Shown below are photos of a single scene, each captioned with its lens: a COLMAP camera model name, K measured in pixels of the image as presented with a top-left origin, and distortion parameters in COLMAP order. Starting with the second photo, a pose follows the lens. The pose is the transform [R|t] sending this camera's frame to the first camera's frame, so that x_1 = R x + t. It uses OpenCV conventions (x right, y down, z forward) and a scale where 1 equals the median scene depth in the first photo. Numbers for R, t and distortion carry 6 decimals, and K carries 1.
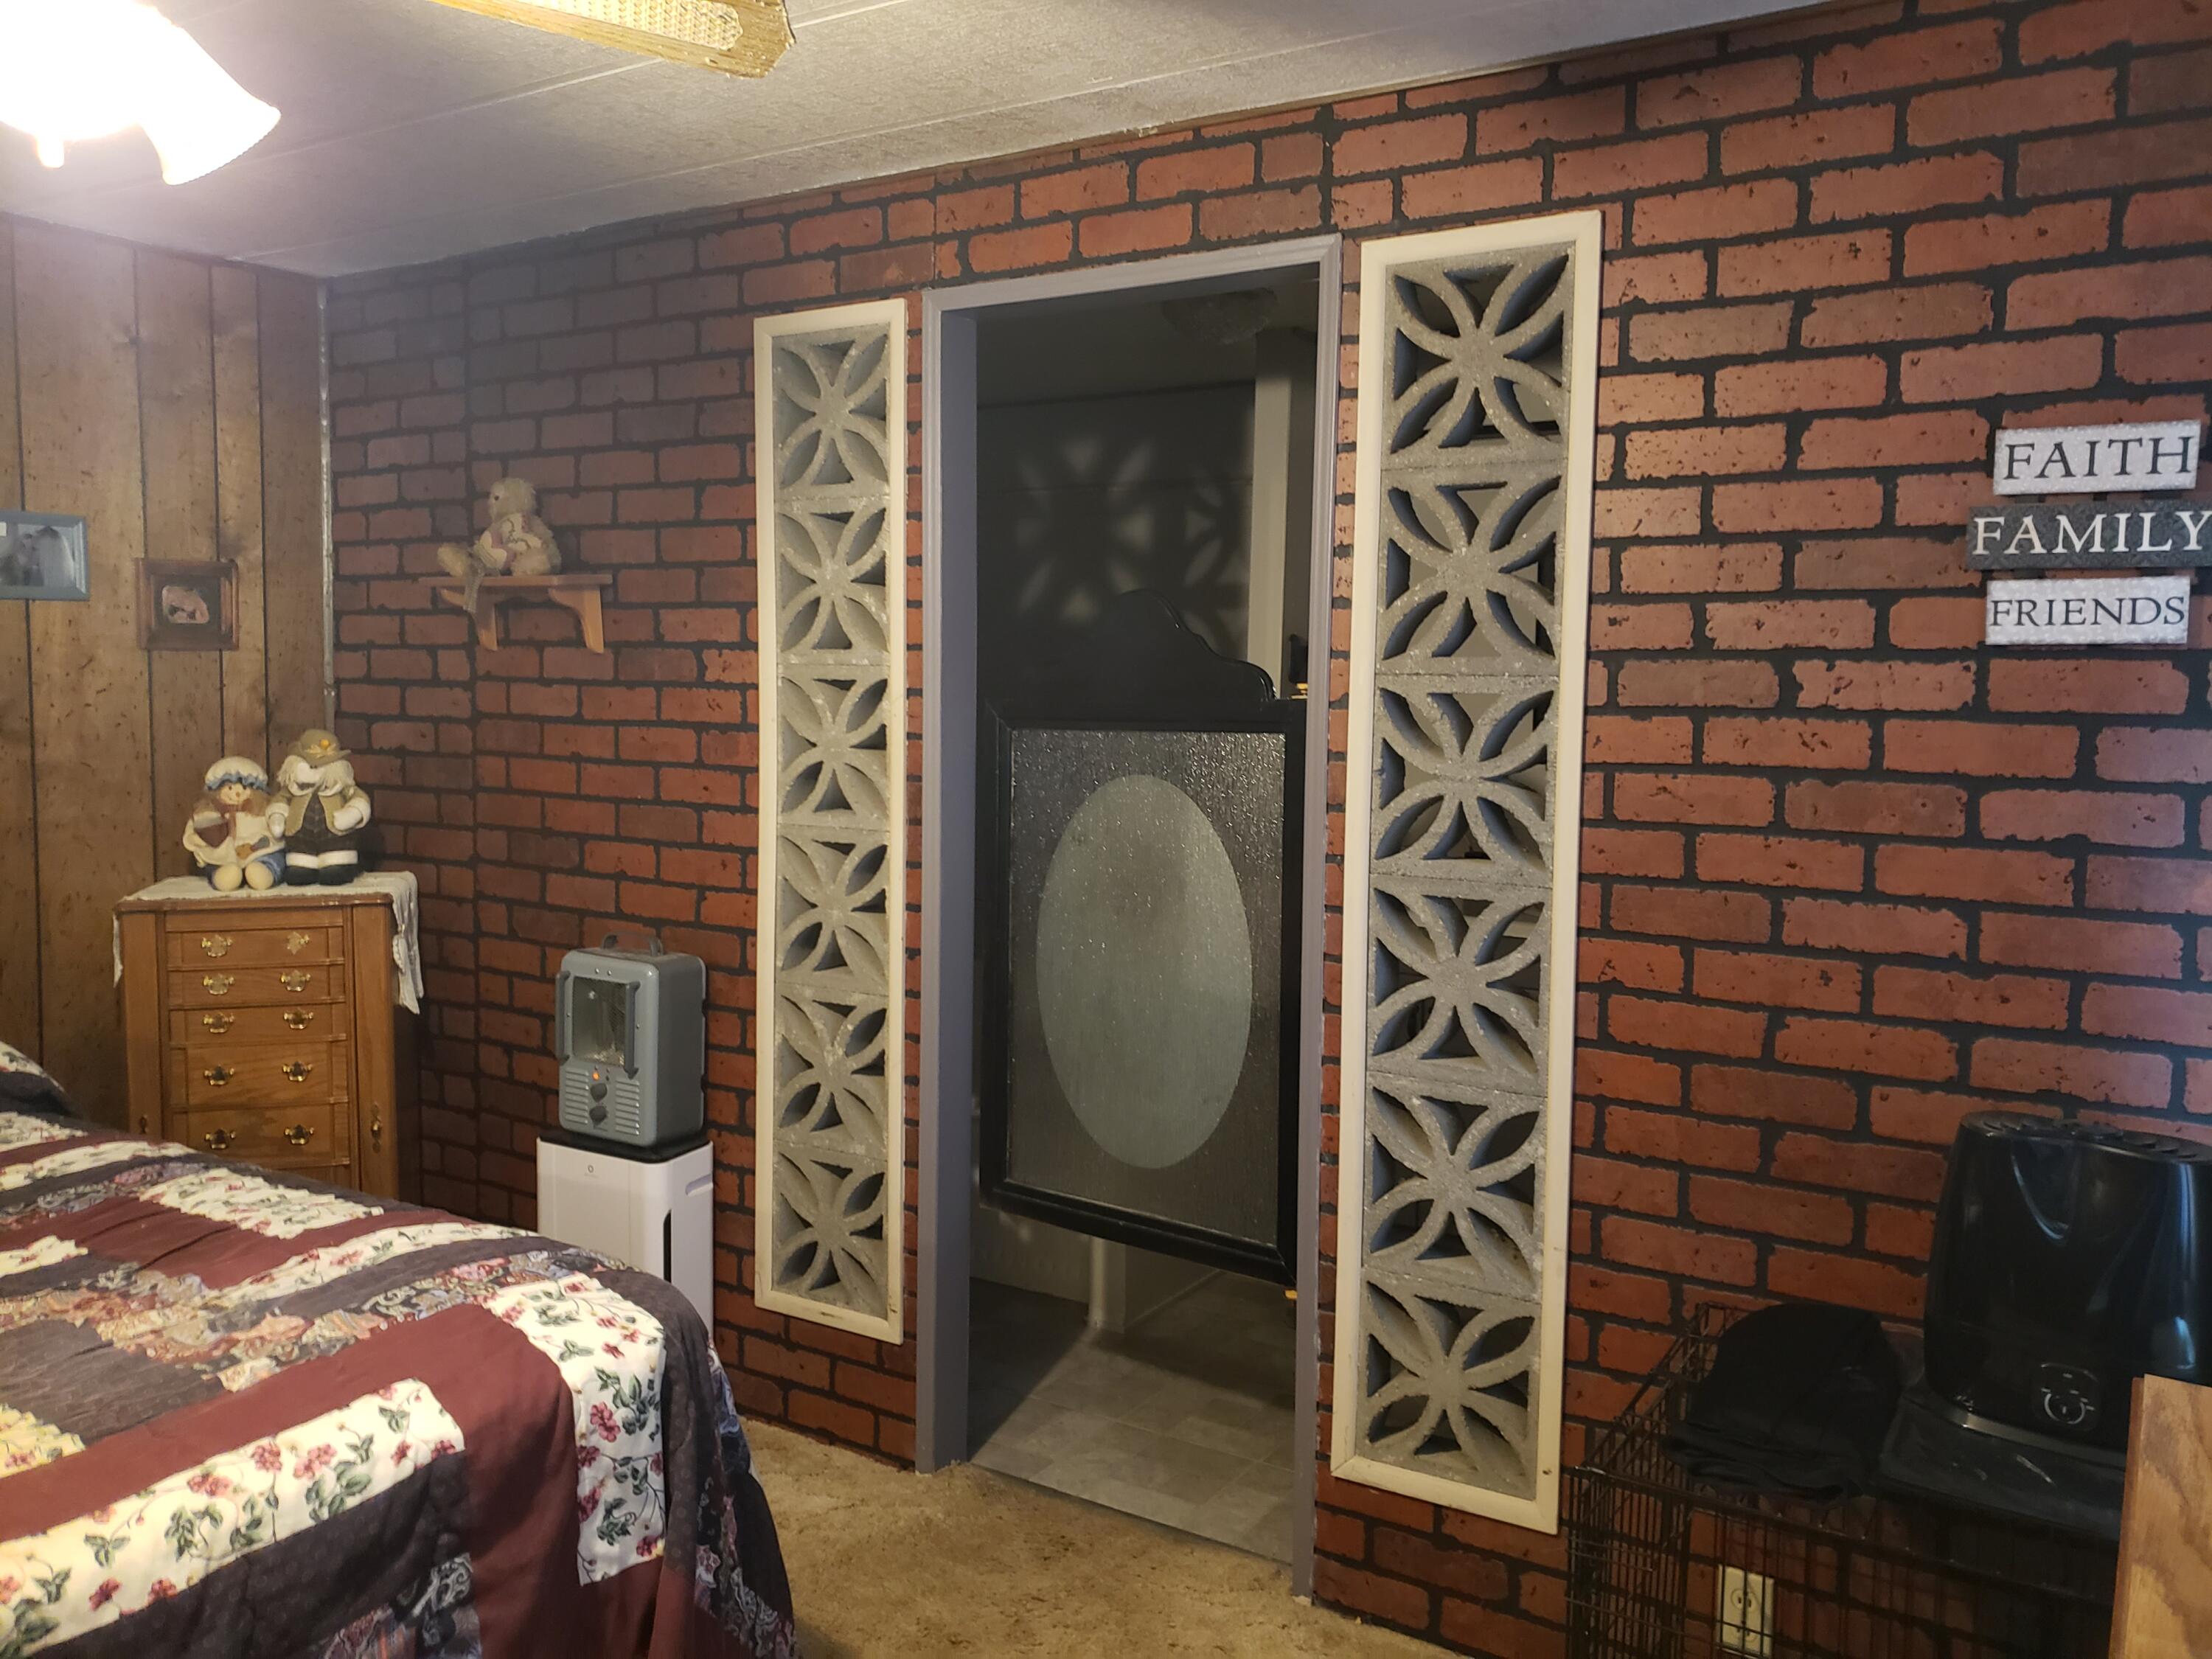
lens RADIAL K [[1683.4, 0, 1106.0], [0, 1683.4, 829.5], [0, 0, 1]] dist [0.026649, -0.038349]
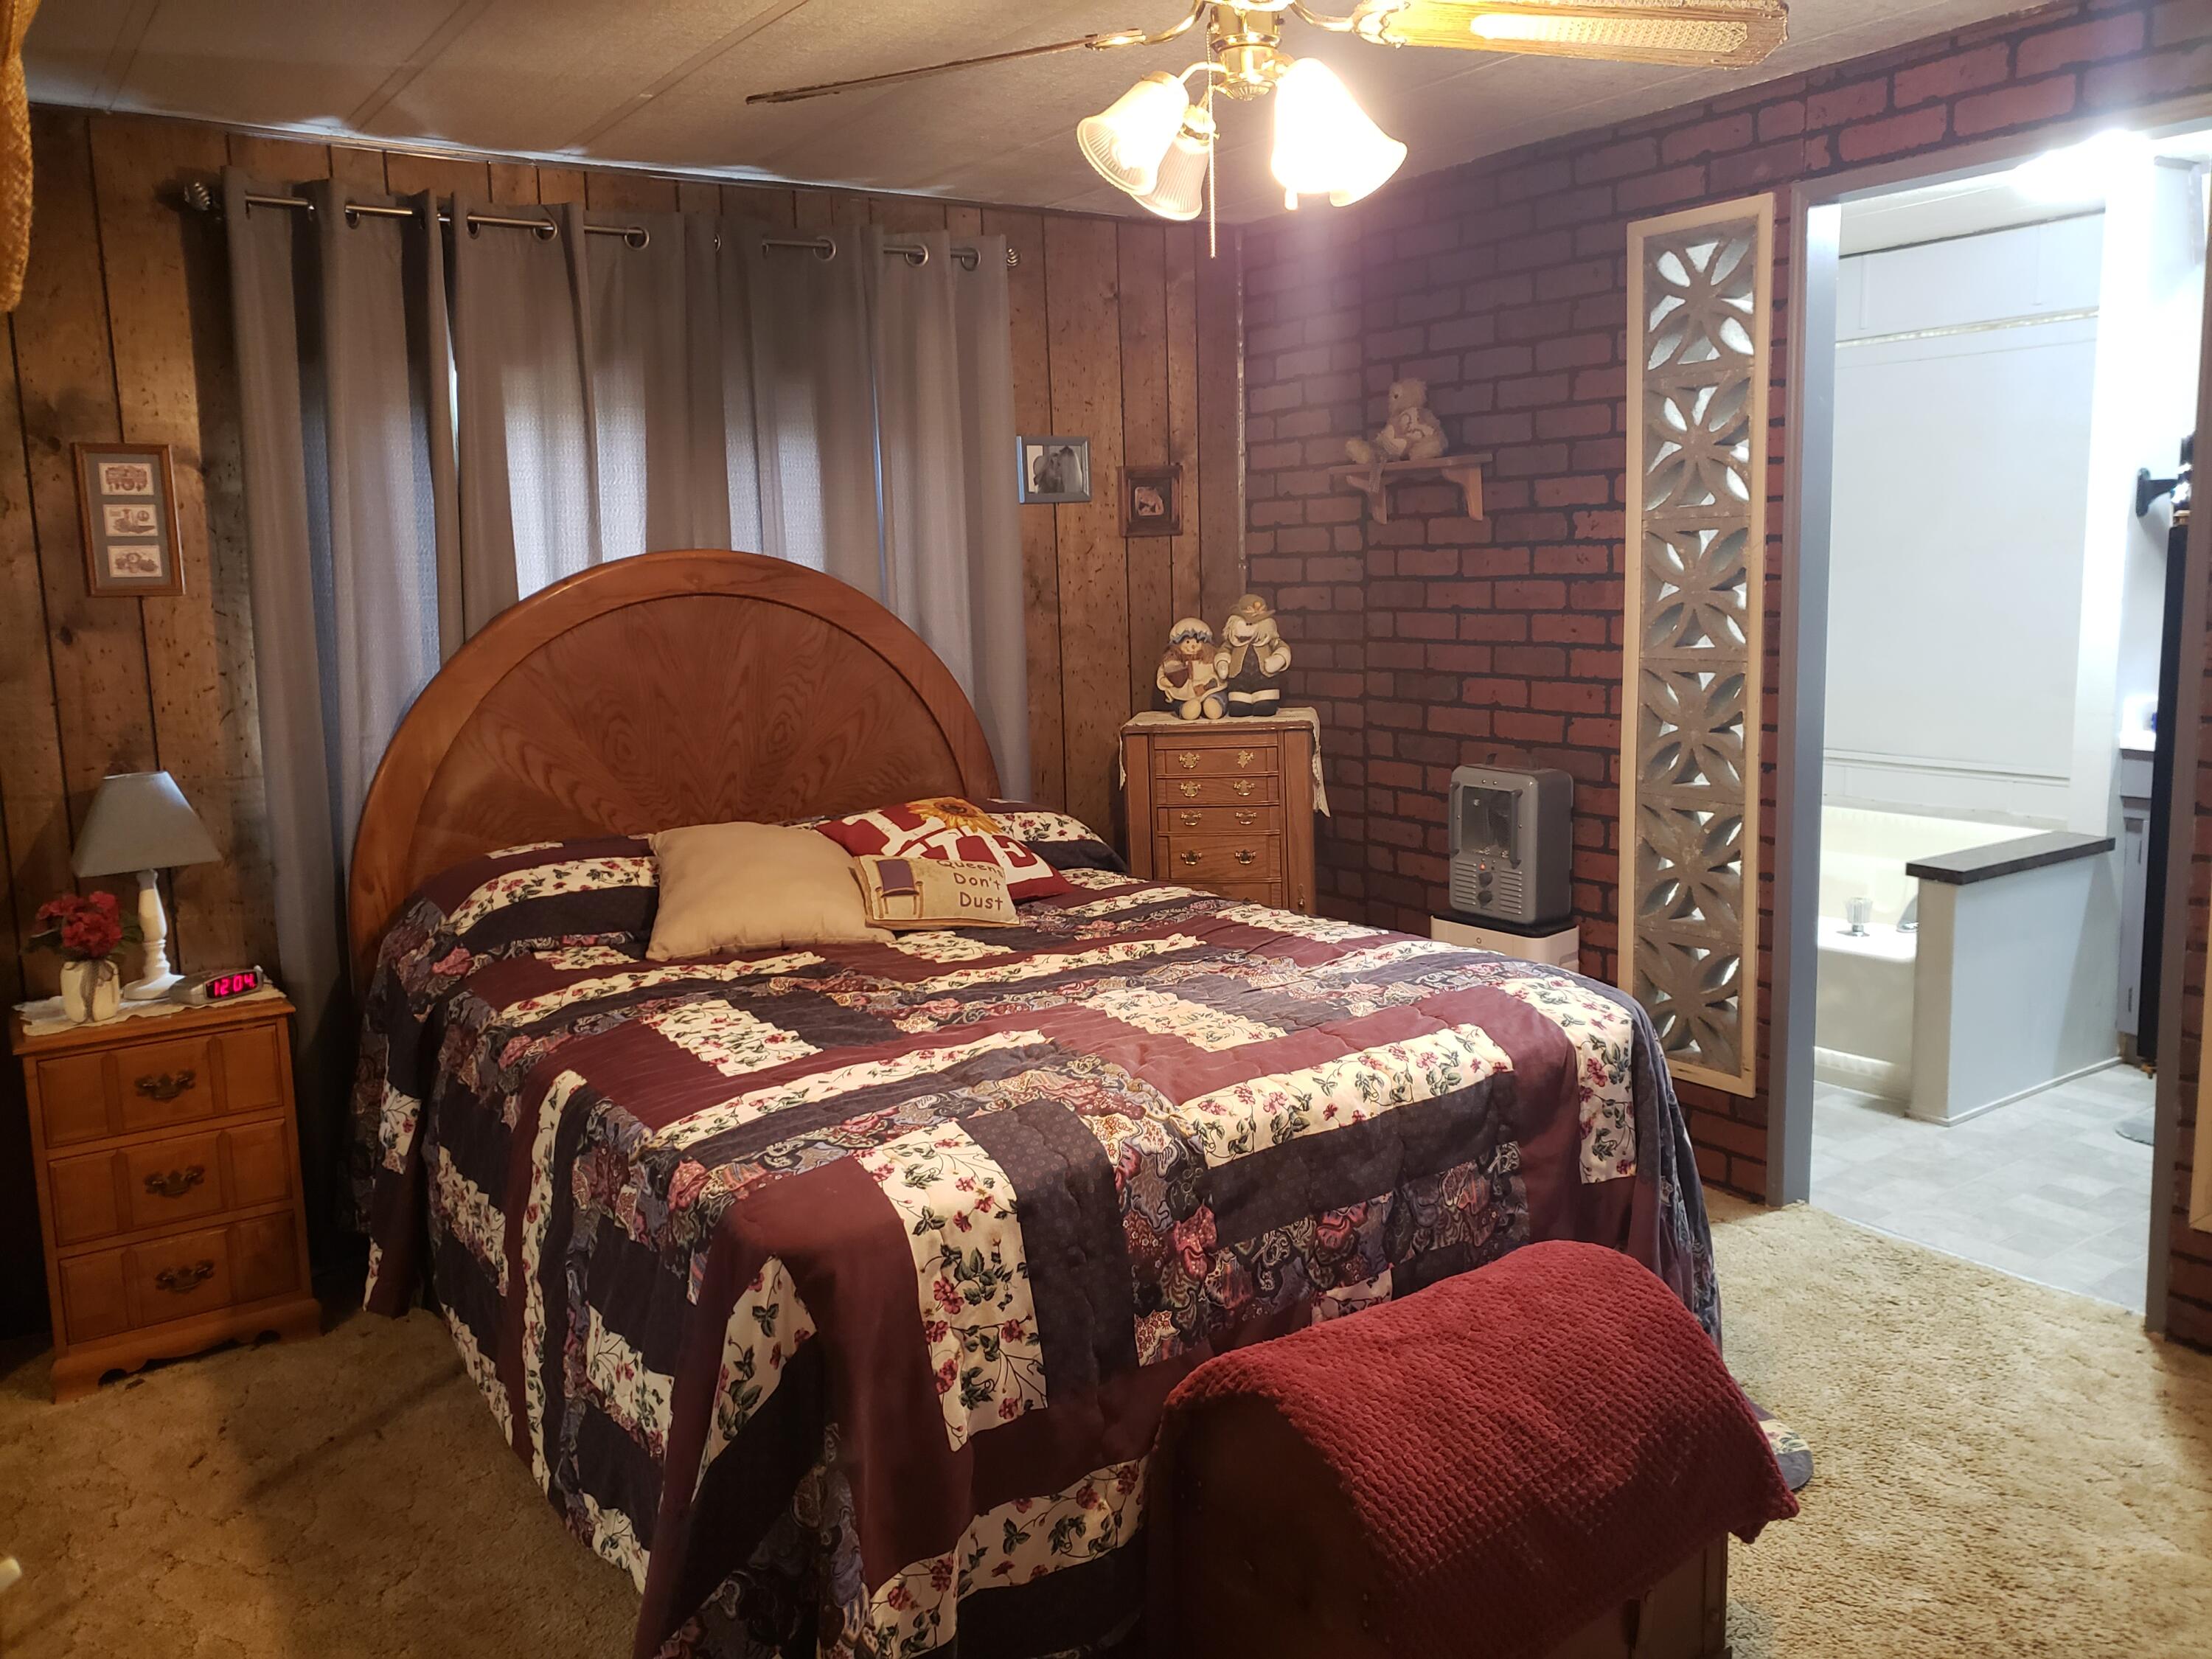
lens RADIAL K [[1693.4, 0, 1054.4], [0, 1693.4, 828.6], [0, 0, 1]] dist [0.029907, -0.114638]
pose [[0.912351, 0.020680, -0.408885, -0.080559], [0.006193, 0.997912, 0.064291, 0.035942], [0.409361, -0.061188, 0.910318, -0.244391]]
